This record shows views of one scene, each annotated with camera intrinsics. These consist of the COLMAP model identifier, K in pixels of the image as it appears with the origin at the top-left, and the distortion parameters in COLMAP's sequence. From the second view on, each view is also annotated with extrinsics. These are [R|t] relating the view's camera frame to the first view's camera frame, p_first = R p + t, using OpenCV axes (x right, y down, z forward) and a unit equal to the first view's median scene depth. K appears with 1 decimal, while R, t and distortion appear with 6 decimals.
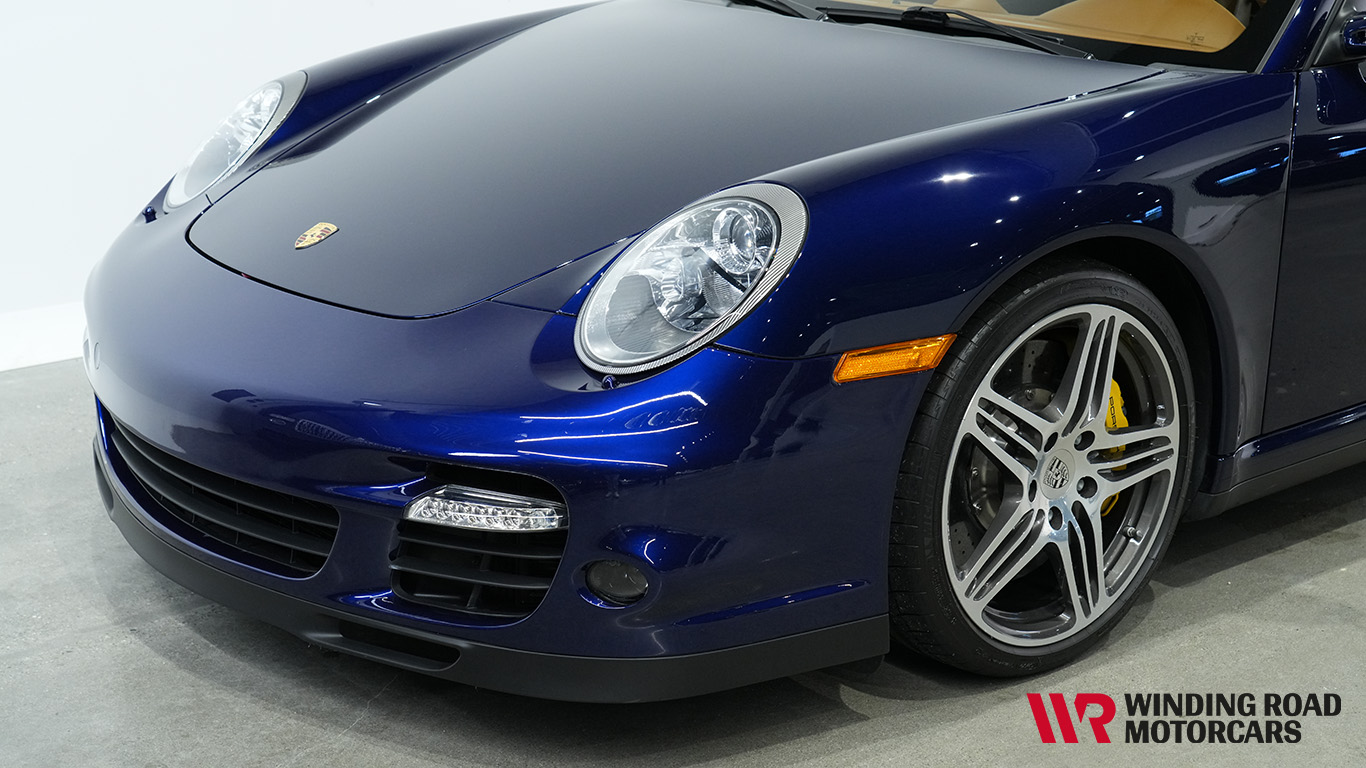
lens RADIAL K [[2198.5, 0, 683.9], [0, 2198.5, 384.1], [0, 0, 1]] dist [0.007998, 0.000000]
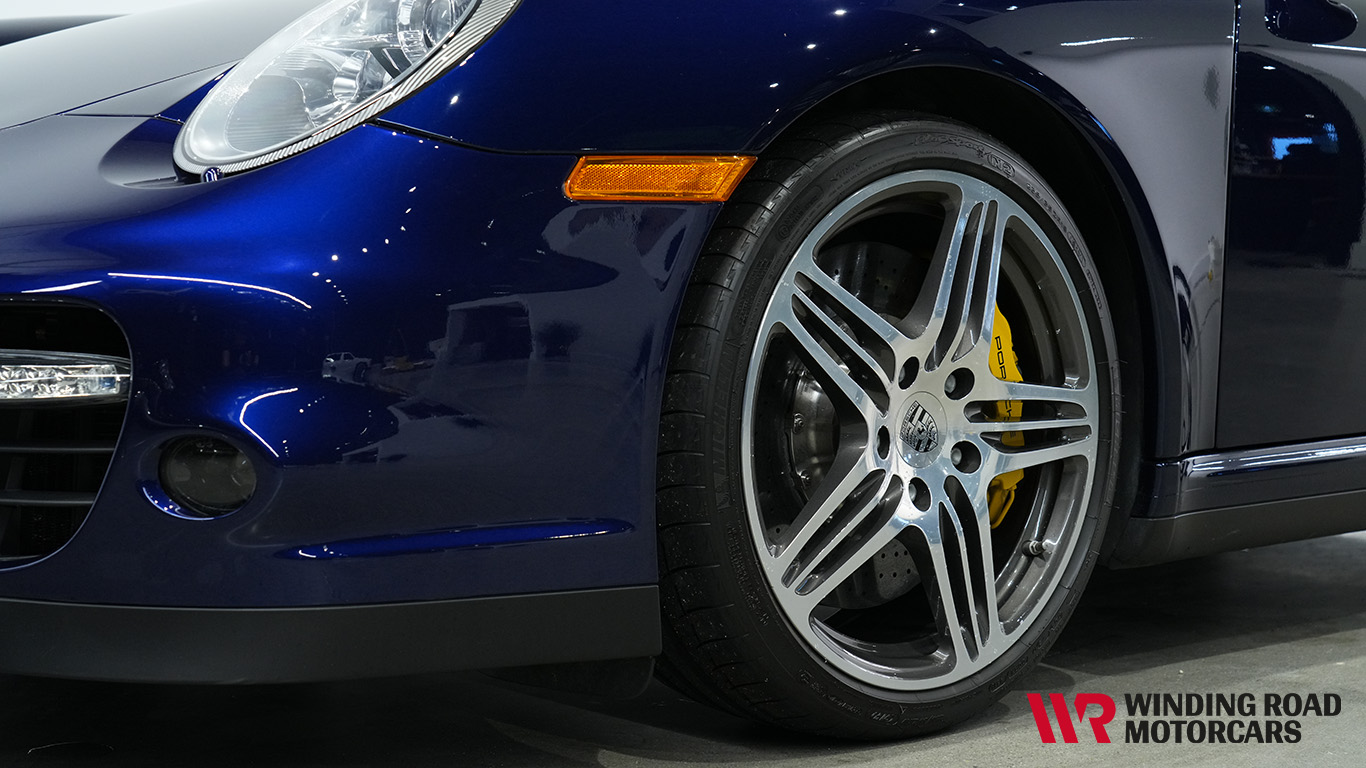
lens RADIAL K [[2316.2, 0, 691.5], [0, 2316.2, 388.2], [0, 0, 1]] dist [-0.004480, 0.000000]
pose [[0.999147, 0.005407, 0.040938, 0.070272], [0.003887, 0.974672, -0.223606, 0.188946], [-0.041110, 0.223574, 0.973820, 0.306265]]
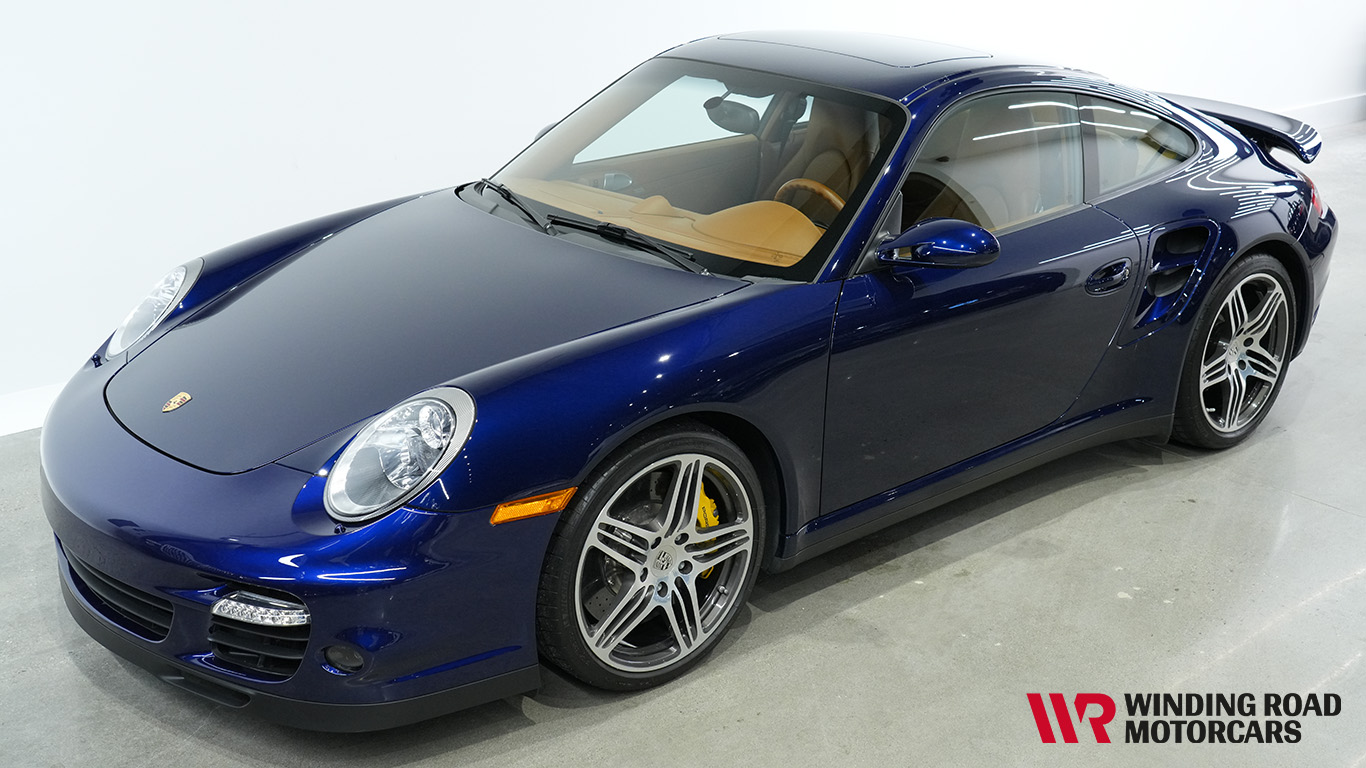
lens RADIAL K [[1505.5, 0, 681.4], [0, 1505.5, 384.9], [0, 0, 1]] dist [0.008567, 0.000000]
pose [[0.999896, -0.000452, 0.014422, 0.168197], [-0.000450, 0.998044, 0.062509, -0.147923], [-0.014422, -0.062509, 0.997940, -0.039232]]
